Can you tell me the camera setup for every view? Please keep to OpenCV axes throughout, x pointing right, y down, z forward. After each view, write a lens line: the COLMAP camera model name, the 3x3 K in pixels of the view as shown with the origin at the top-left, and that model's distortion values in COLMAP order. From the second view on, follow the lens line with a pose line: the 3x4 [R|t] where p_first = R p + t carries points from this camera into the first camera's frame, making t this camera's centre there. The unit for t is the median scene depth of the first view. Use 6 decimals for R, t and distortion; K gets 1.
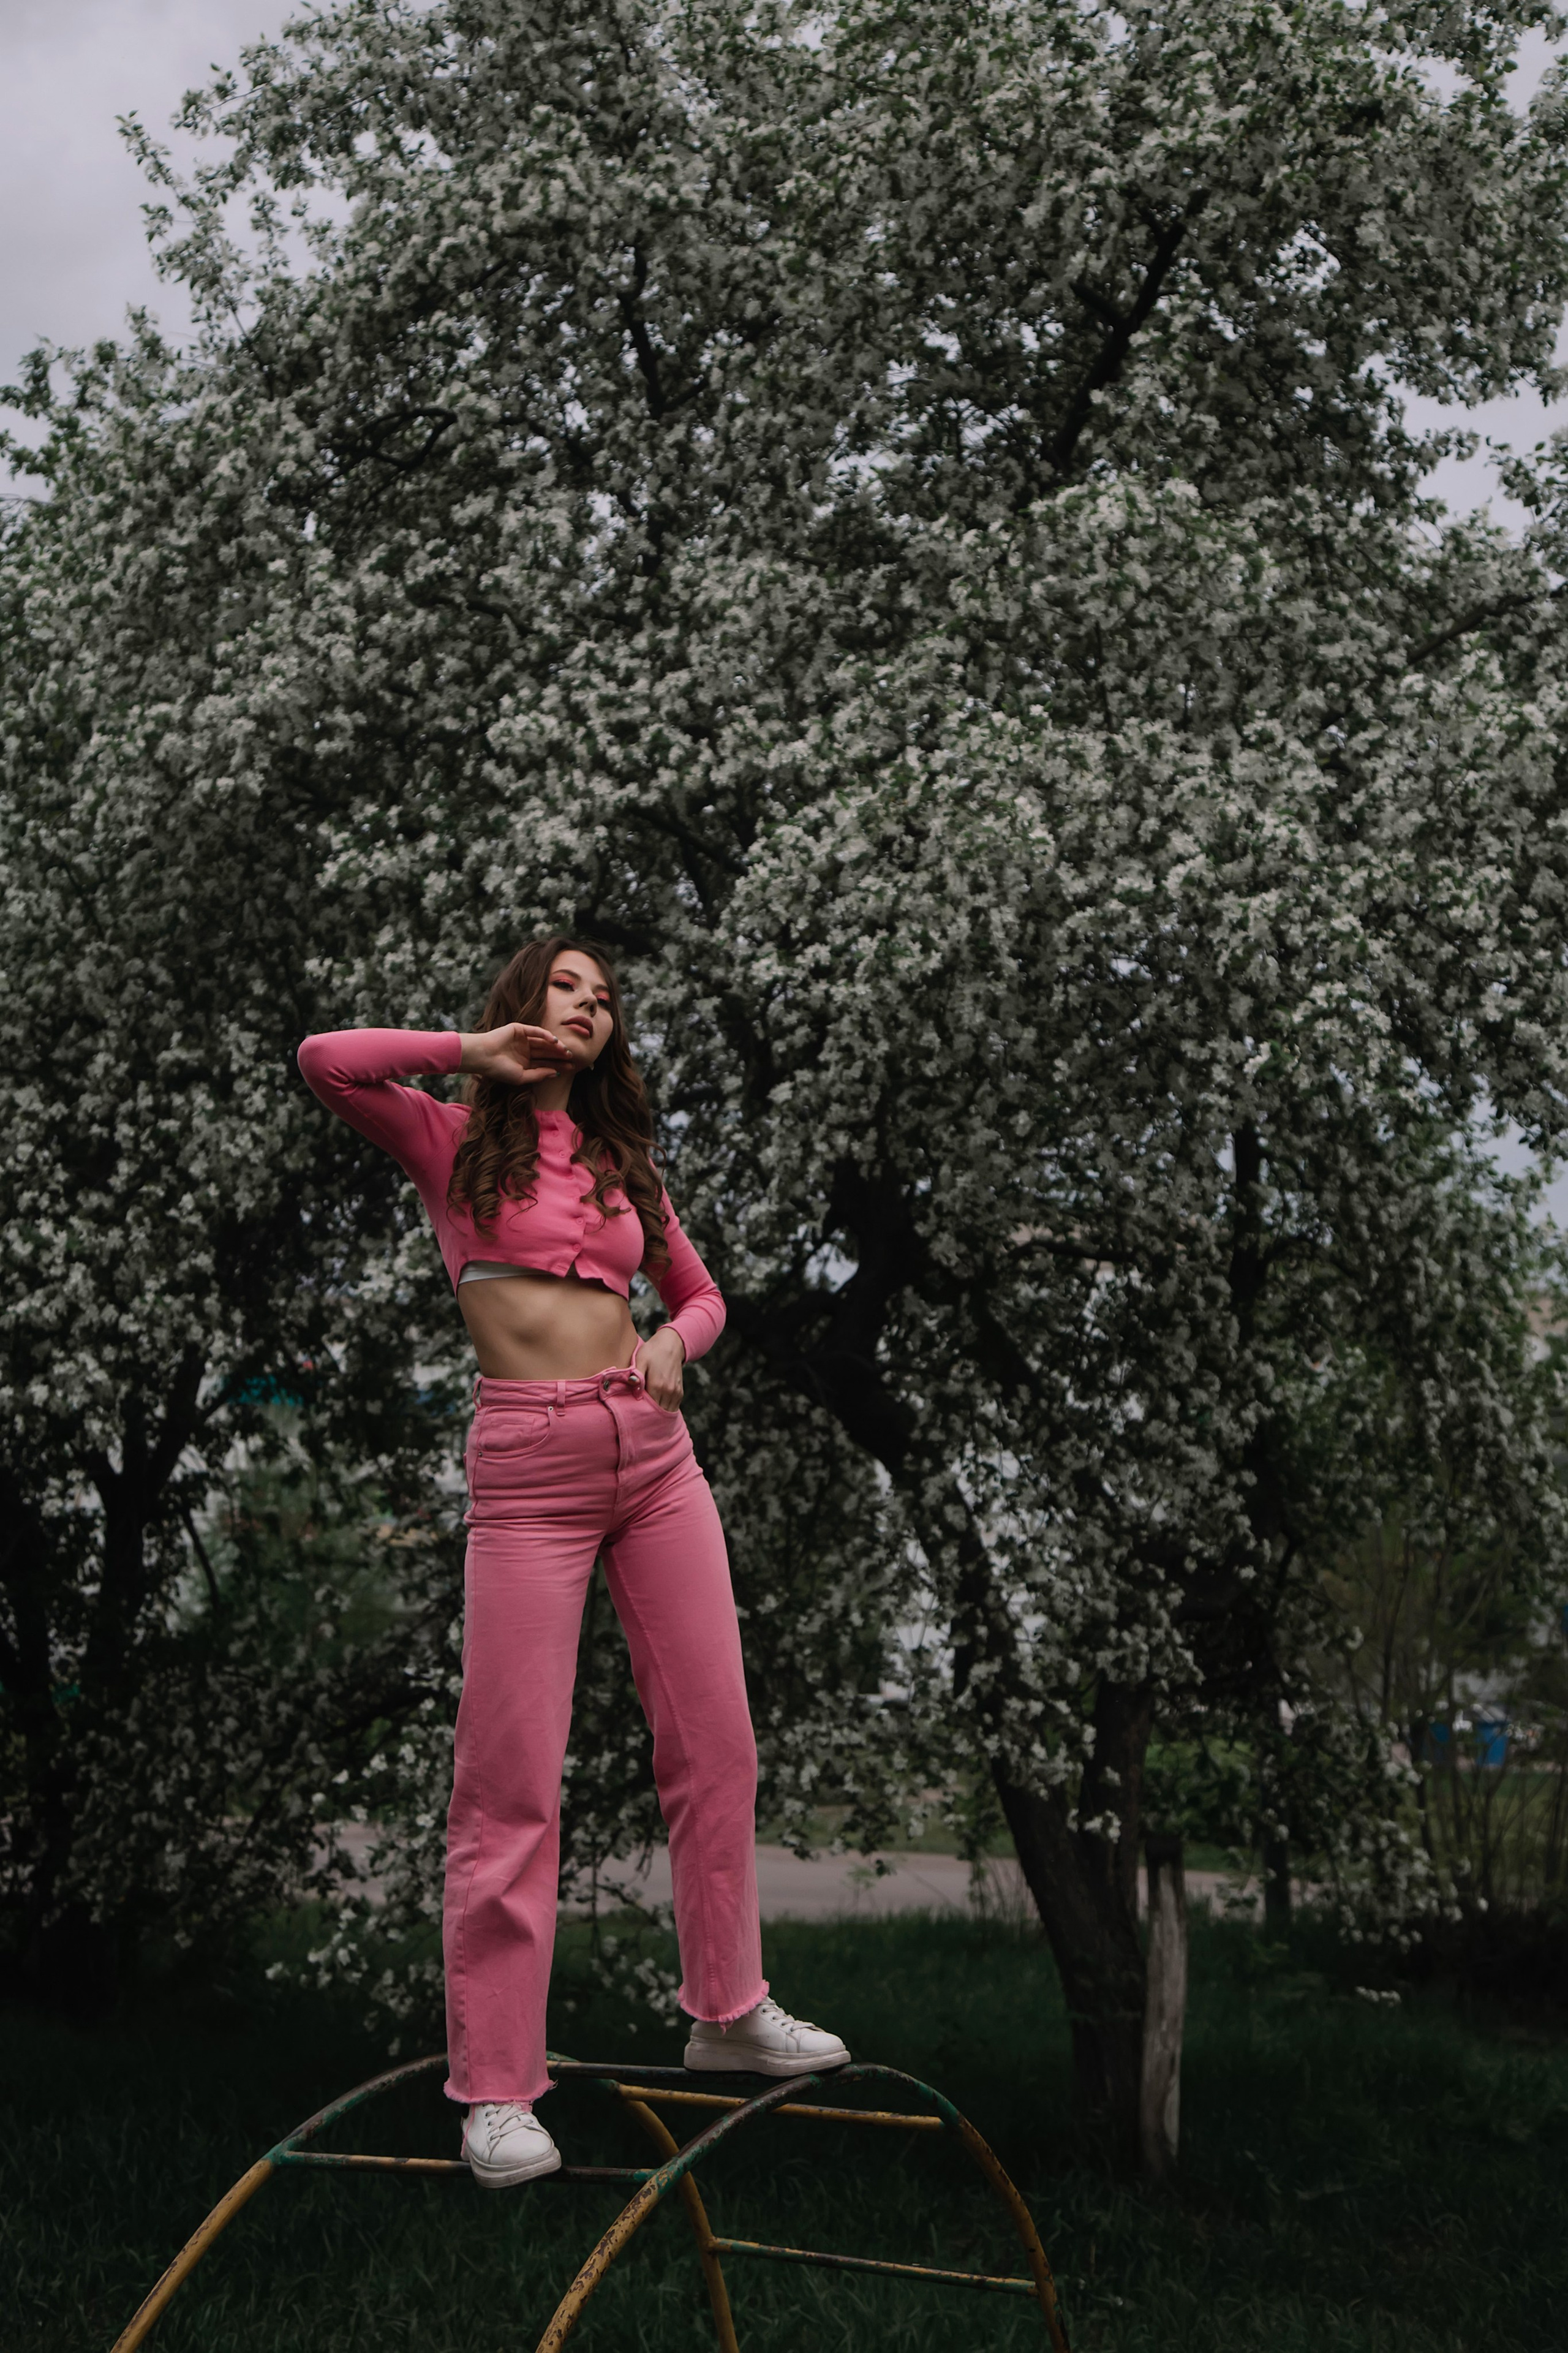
lens RADIAL K [[3319.4, 0, 784.0], [0, 3319.4, 1176.5], [0, 0, 1]] dist [0.067955, 0.538566]
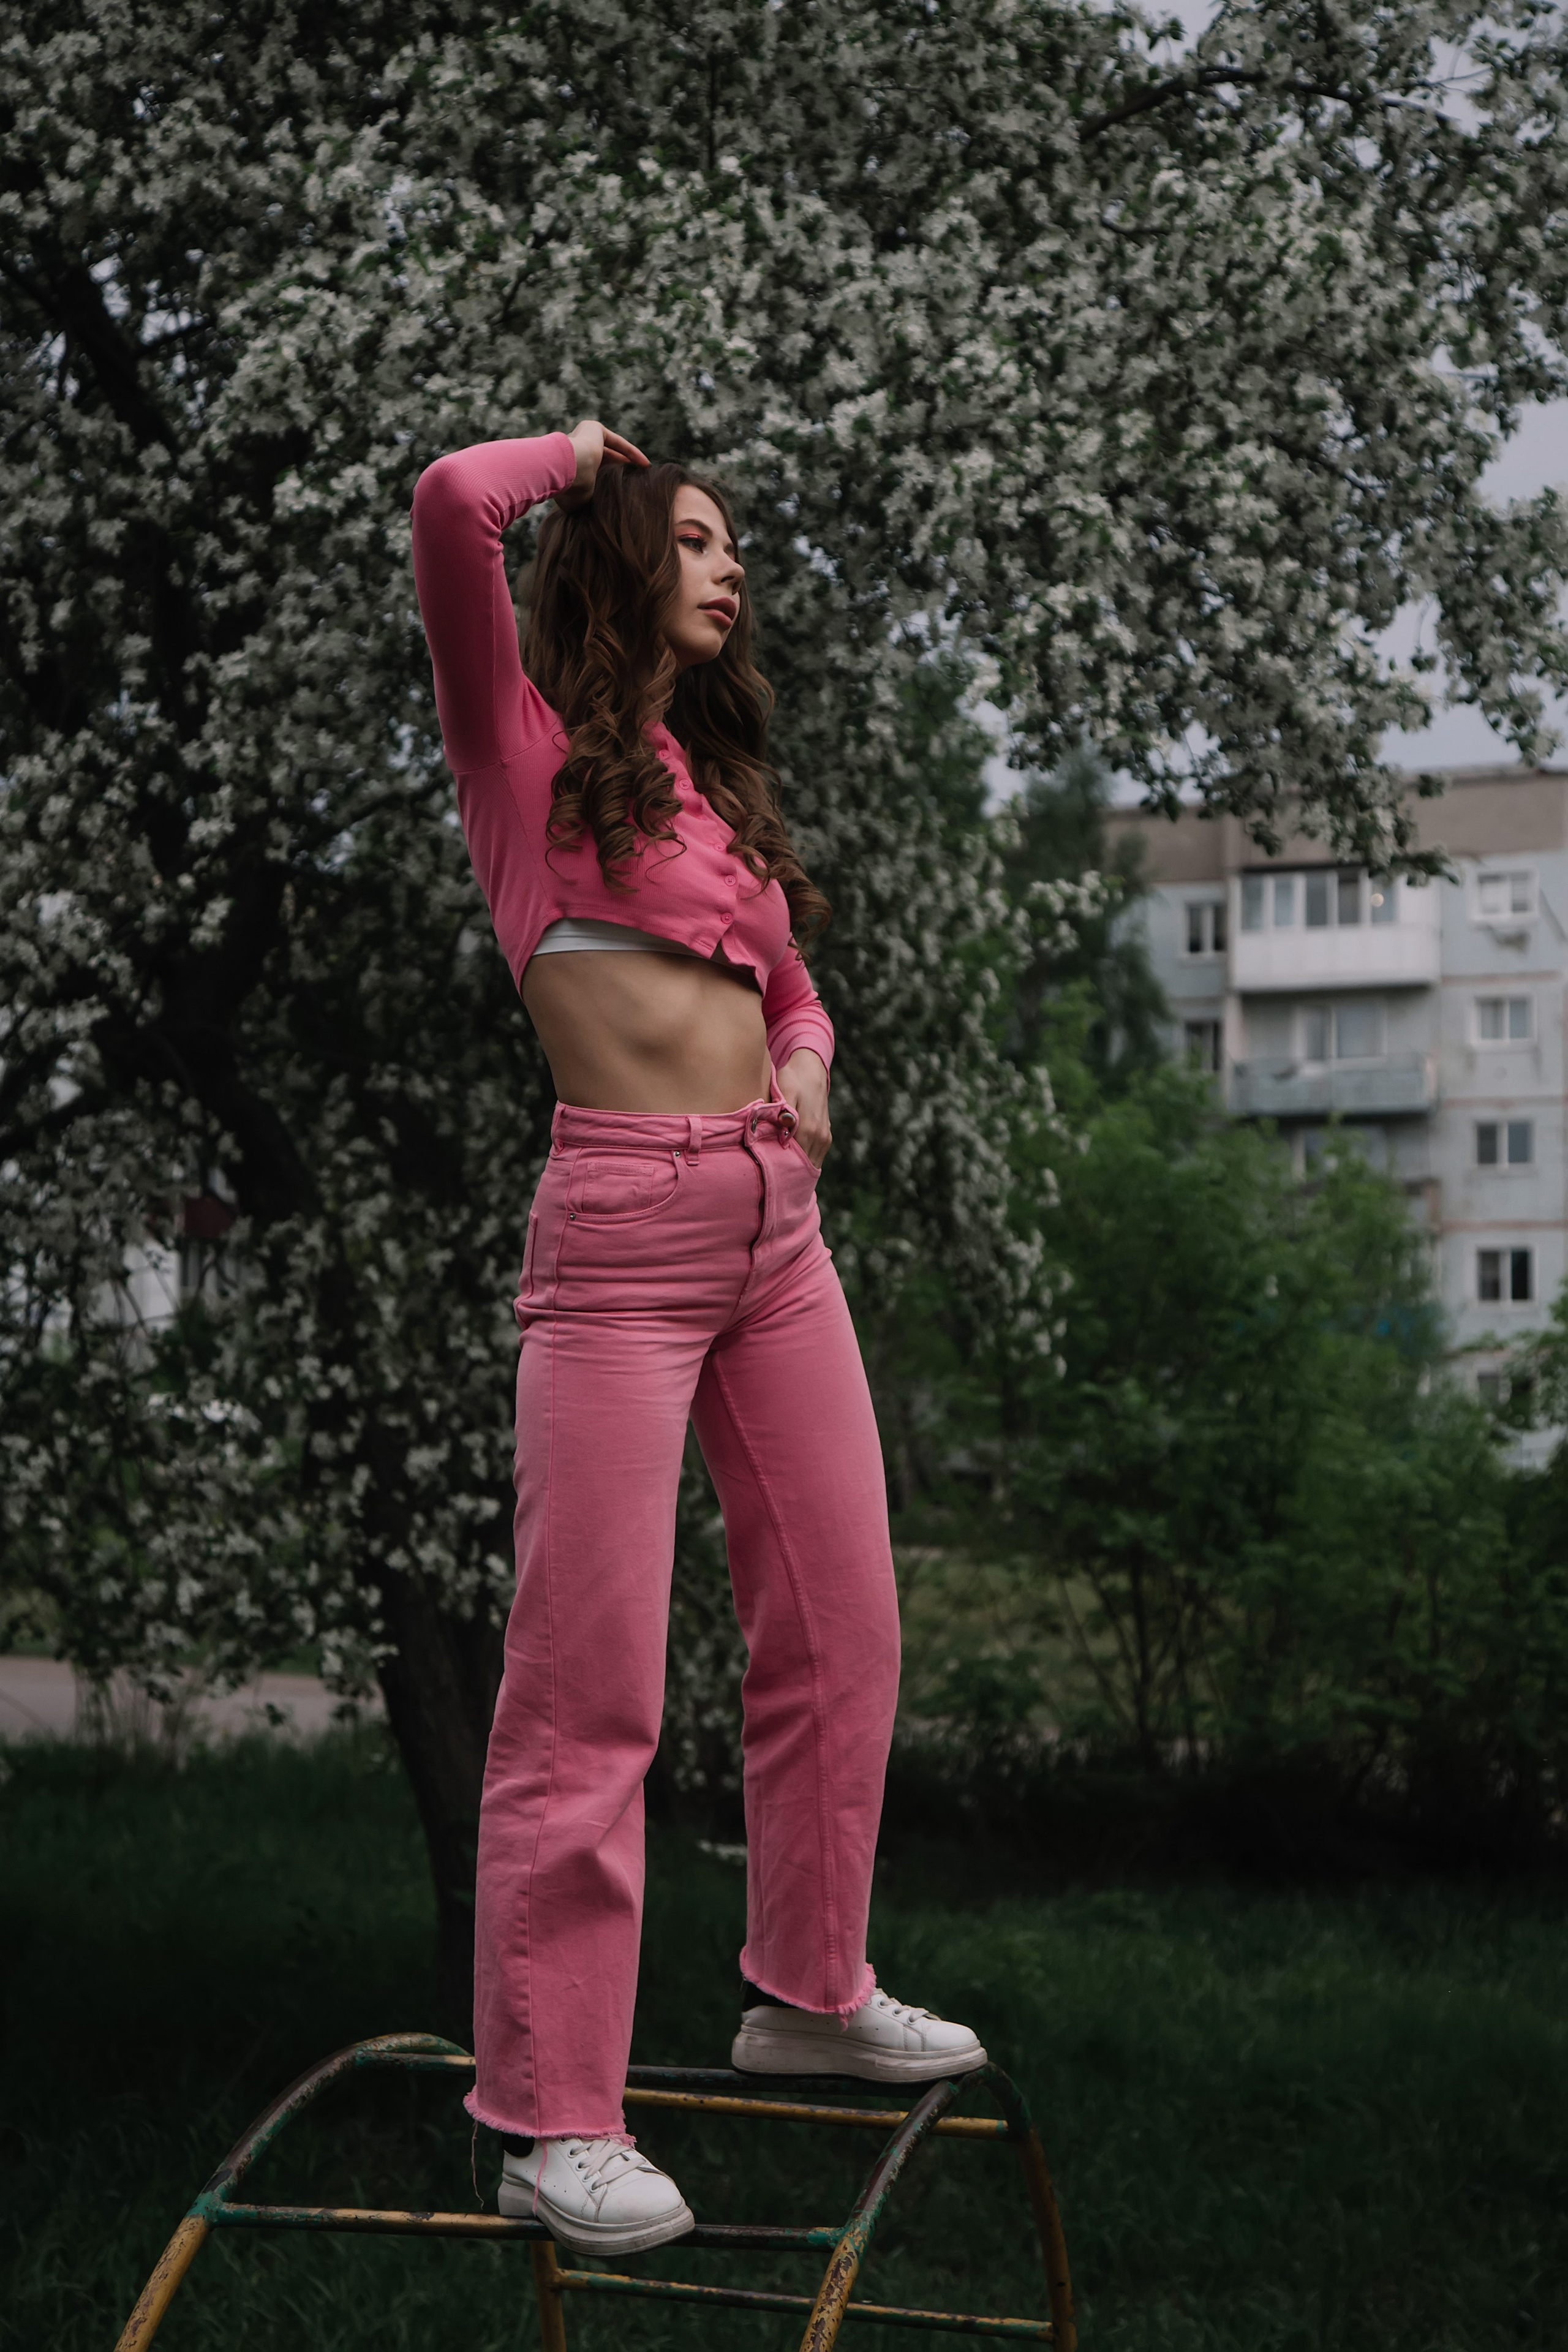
lens RADIAL K [[4197.4, 0, 783.7], [0, 4197.4, 1238.9], [0, 0, 1]] dist [0.222092, 0.121155]
pose [[0.956448, 0.037684, 0.289459, -0.160762], [-0.068738, 0.992822, 0.097876, 0.000046], [-0.283693, -0.113510, 0.952173, 0.085144]]
